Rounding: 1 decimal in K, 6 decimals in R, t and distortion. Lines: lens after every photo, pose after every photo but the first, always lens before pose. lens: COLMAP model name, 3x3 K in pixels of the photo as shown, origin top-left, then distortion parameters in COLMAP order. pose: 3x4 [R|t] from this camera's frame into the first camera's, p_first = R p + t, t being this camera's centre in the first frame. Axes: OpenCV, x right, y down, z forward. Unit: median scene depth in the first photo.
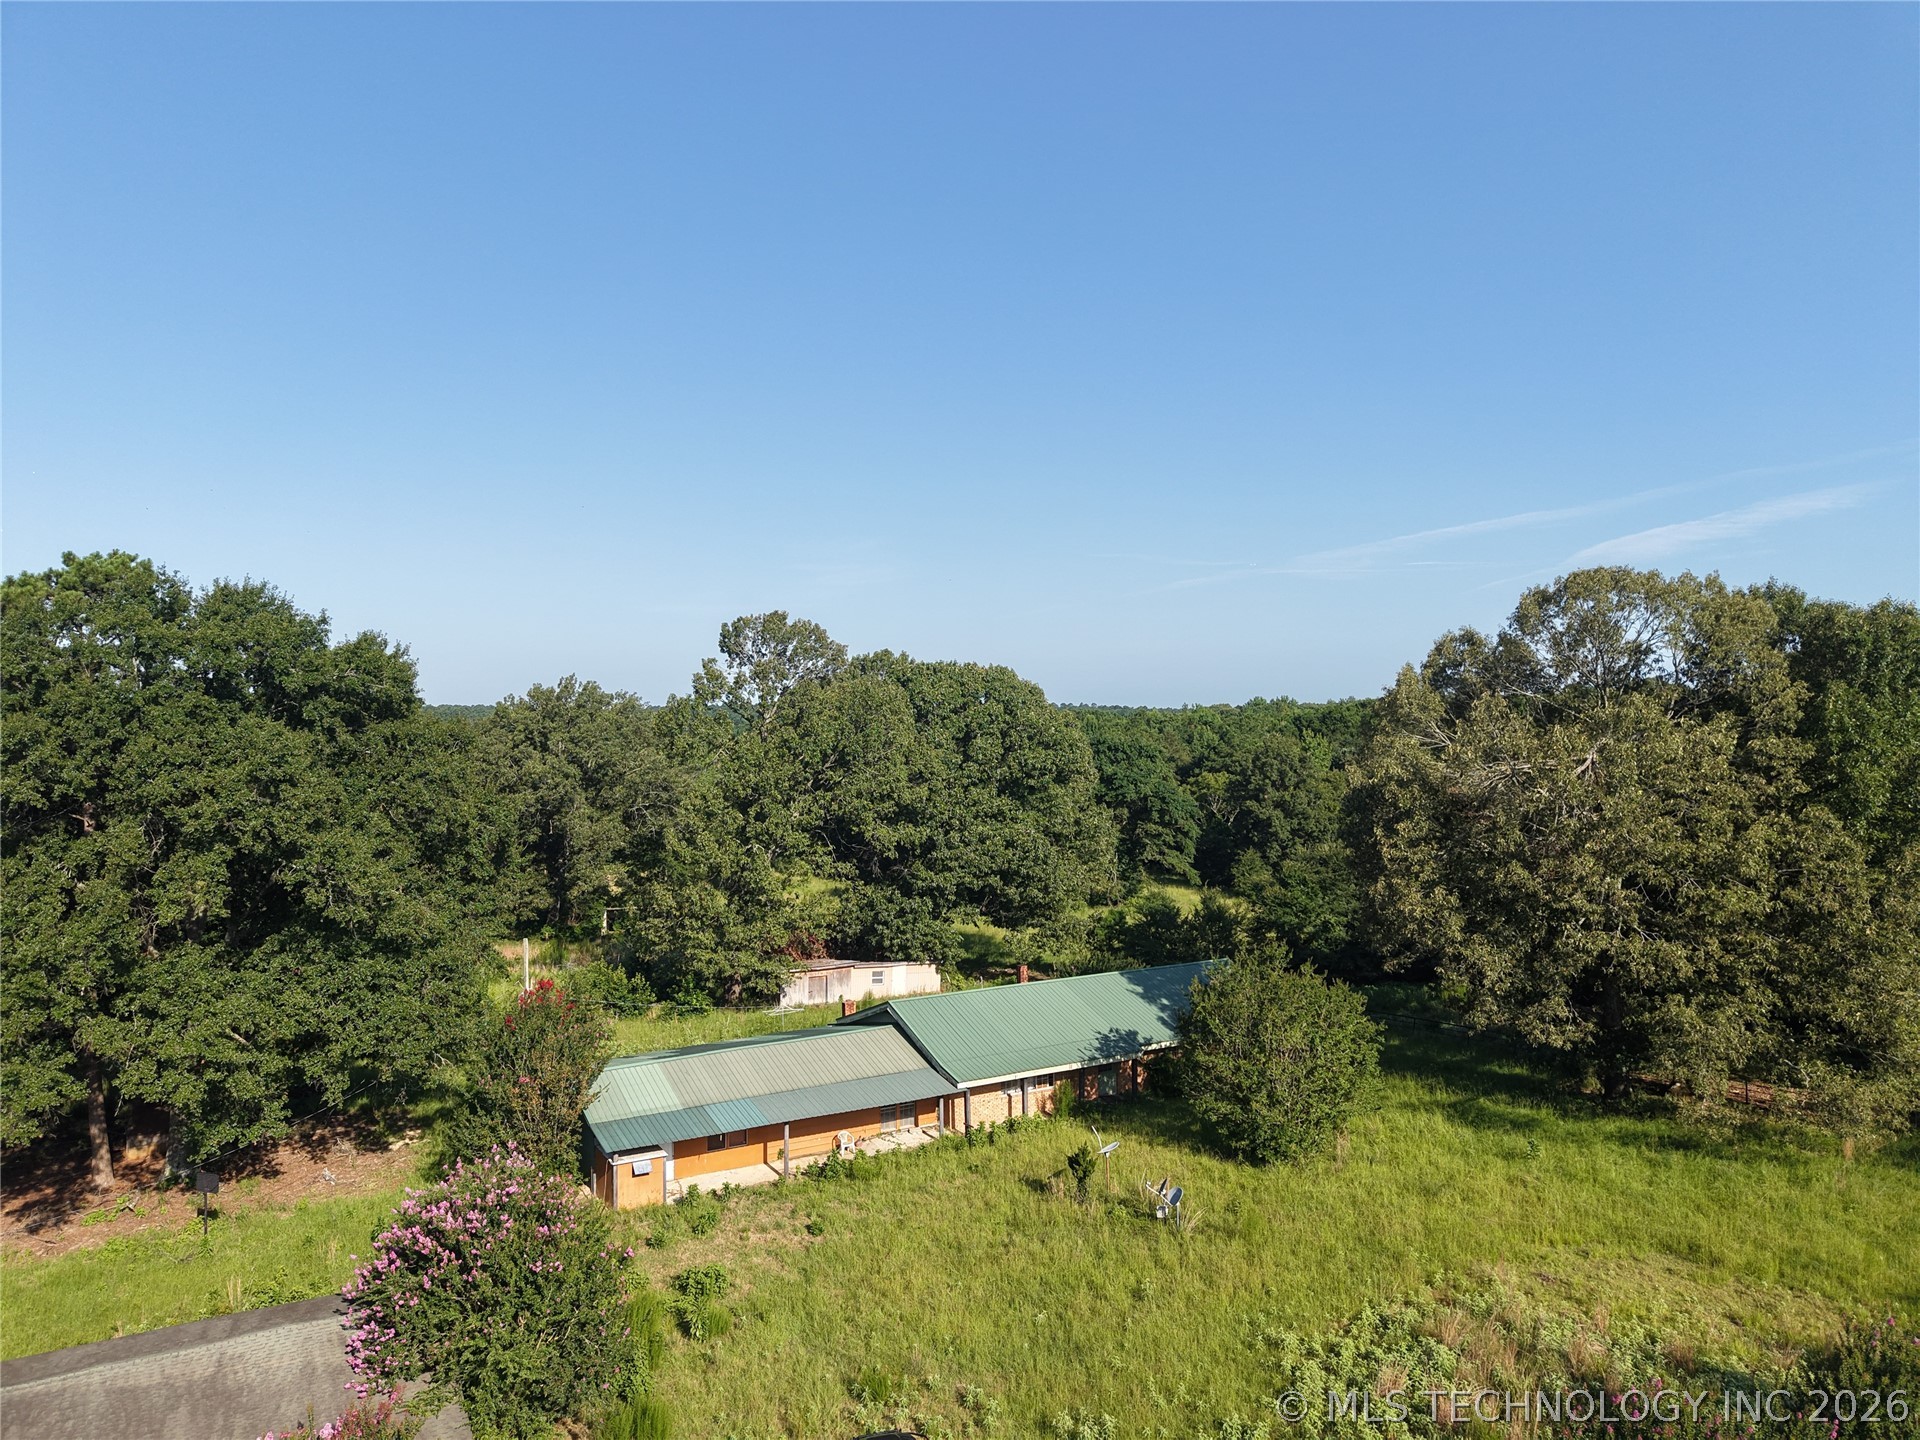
lens RADIAL K [[1284.0, 0, 961.6], [0, 1284.0, 722.3], [0, 0, 1]] dist [0.035574, -0.034544]
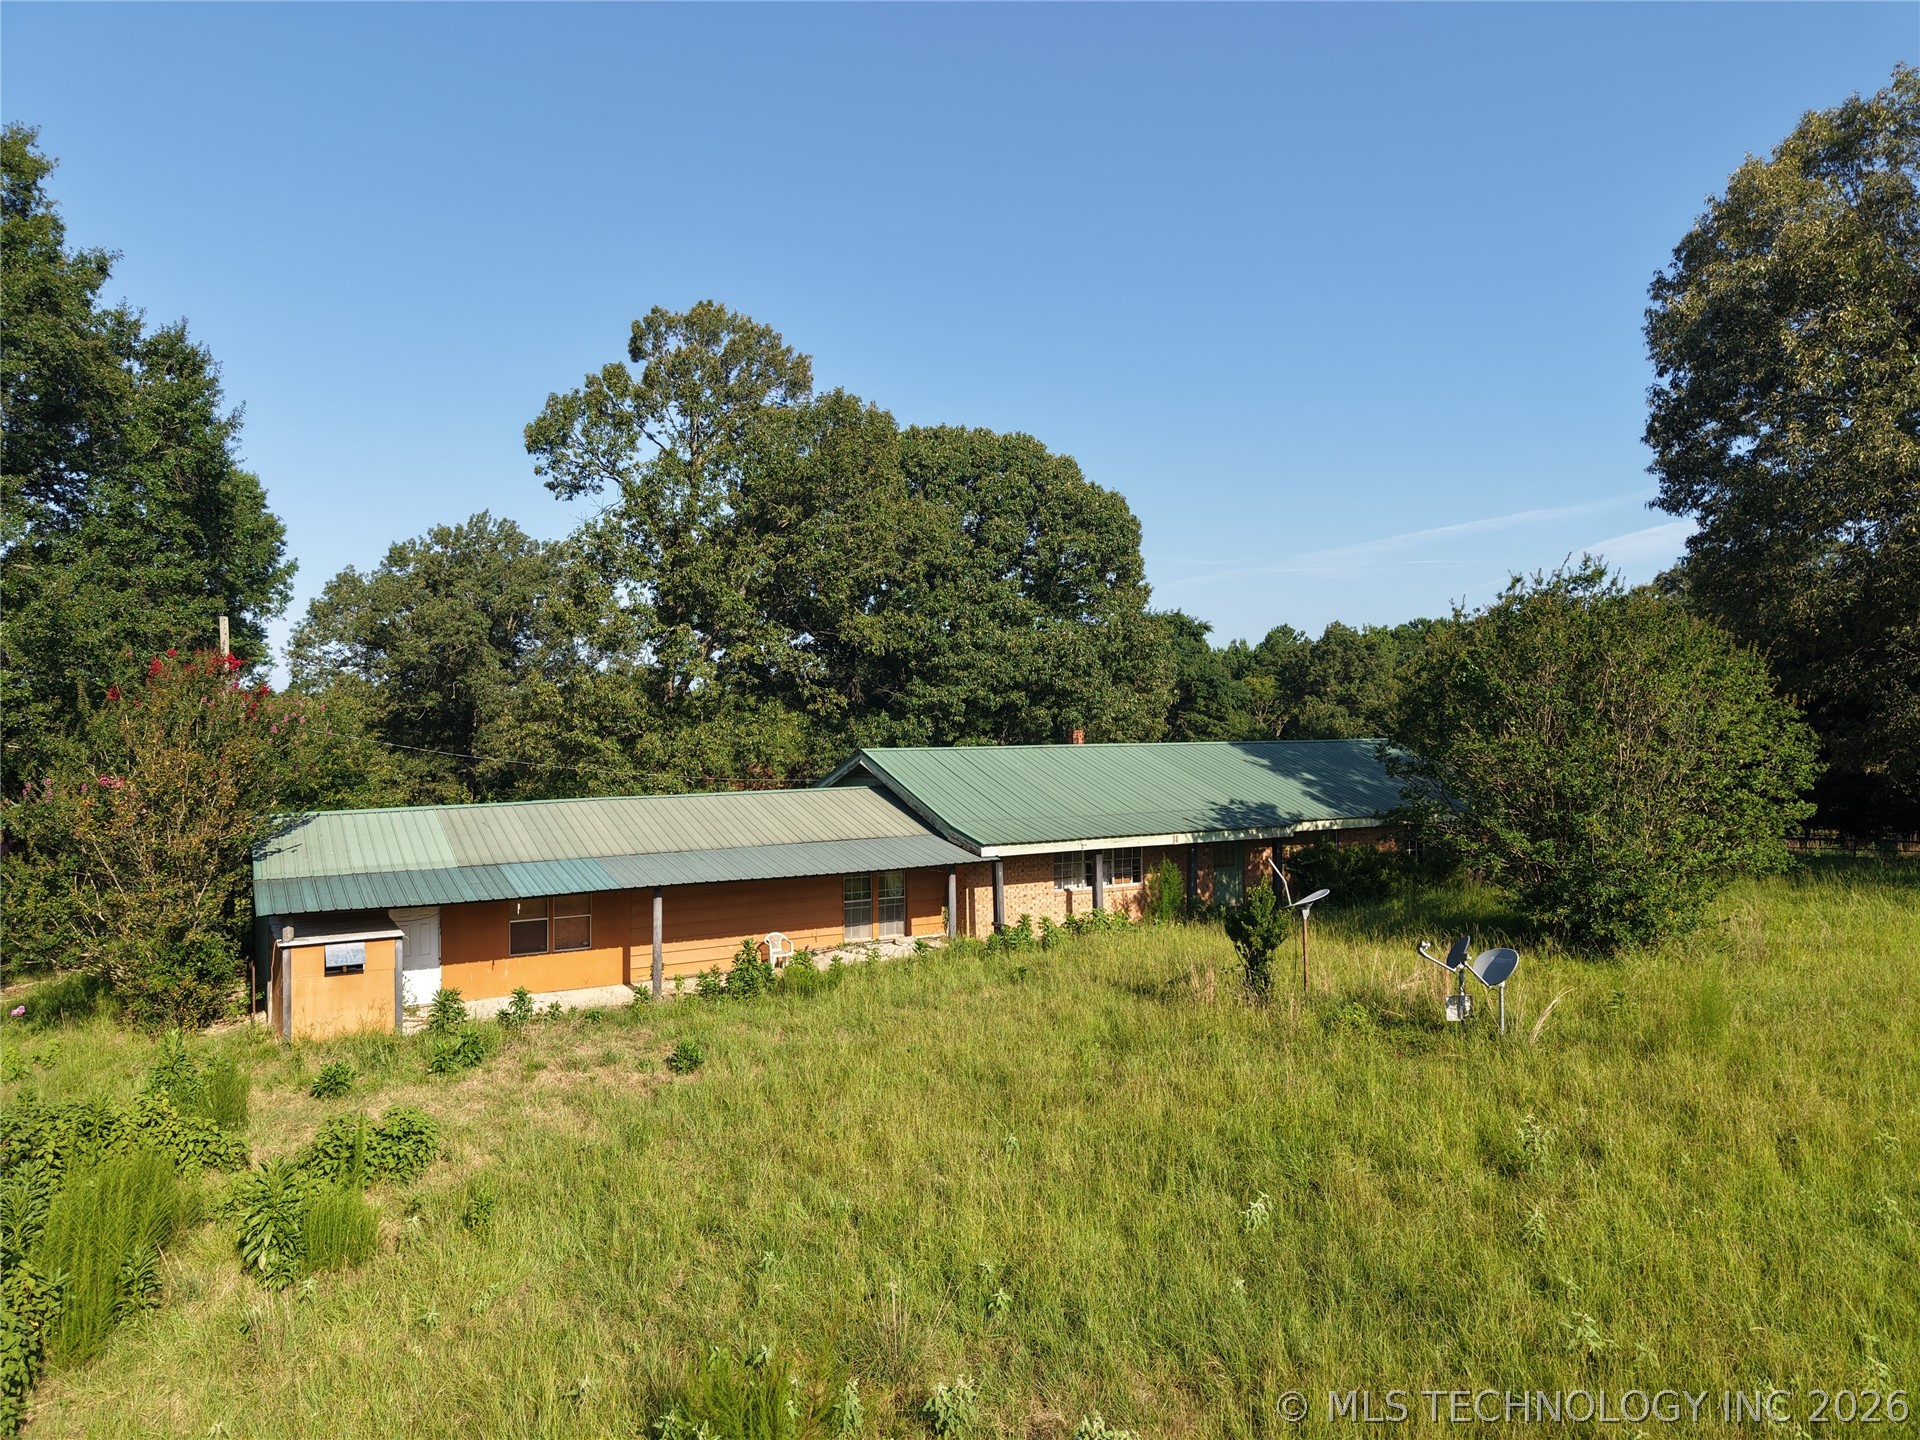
lens RADIAL K [[1284.0, 0, 963.4], [0, 1284.0, 717.8], [0, 0, 1]] dist [0.035574, -0.034544]
pose [[0.999996, -0.000817, 0.002549, -0.011336], [0.000827, 0.999993, -0.003783, 0.211105], [-0.002546, 0.003785, 0.999990, 0.418598]]
